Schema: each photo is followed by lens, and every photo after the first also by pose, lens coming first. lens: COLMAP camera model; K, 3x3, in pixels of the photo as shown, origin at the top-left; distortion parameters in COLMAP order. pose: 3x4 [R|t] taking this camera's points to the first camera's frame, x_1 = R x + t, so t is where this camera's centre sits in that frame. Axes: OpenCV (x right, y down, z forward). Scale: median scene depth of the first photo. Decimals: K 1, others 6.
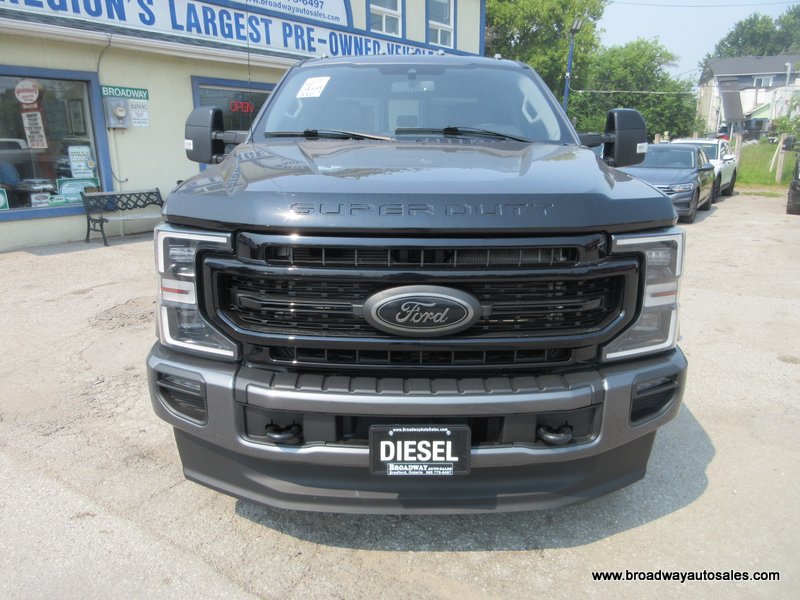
lens RADIAL K [[601.8, 0, 400.0], [0, 601.8, 300.0], [0, 0, 1]] dist [0.012758, 0.001273]
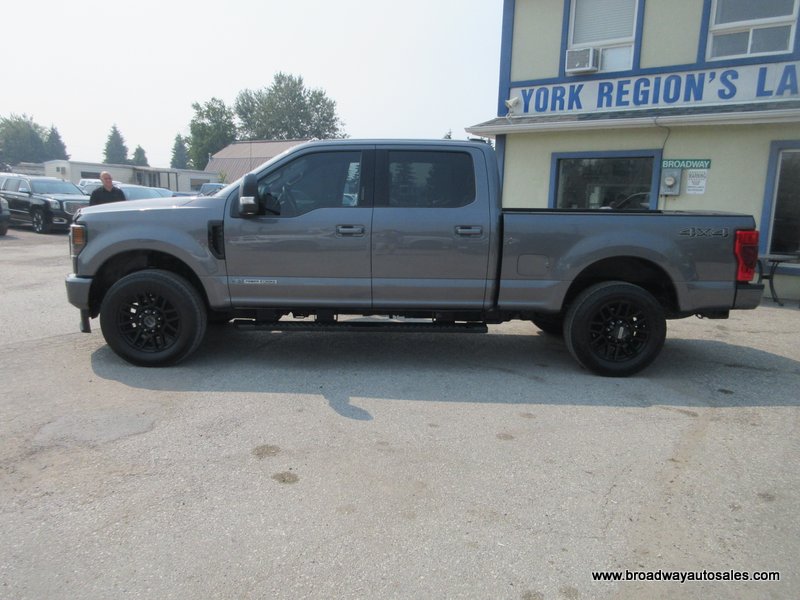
lens RADIAL K [[601.8, 0, 400.0], [0, 601.8, 300.0], [0, 0, 1]] dist [0.012758, 0.001273]
pose [[0.020610, 0.167880, -0.985592, 0.595637], [-0.281464, 0.946904, 0.155404, -0.117198], [0.959350, 0.274206, 0.066768, 0.437977]]
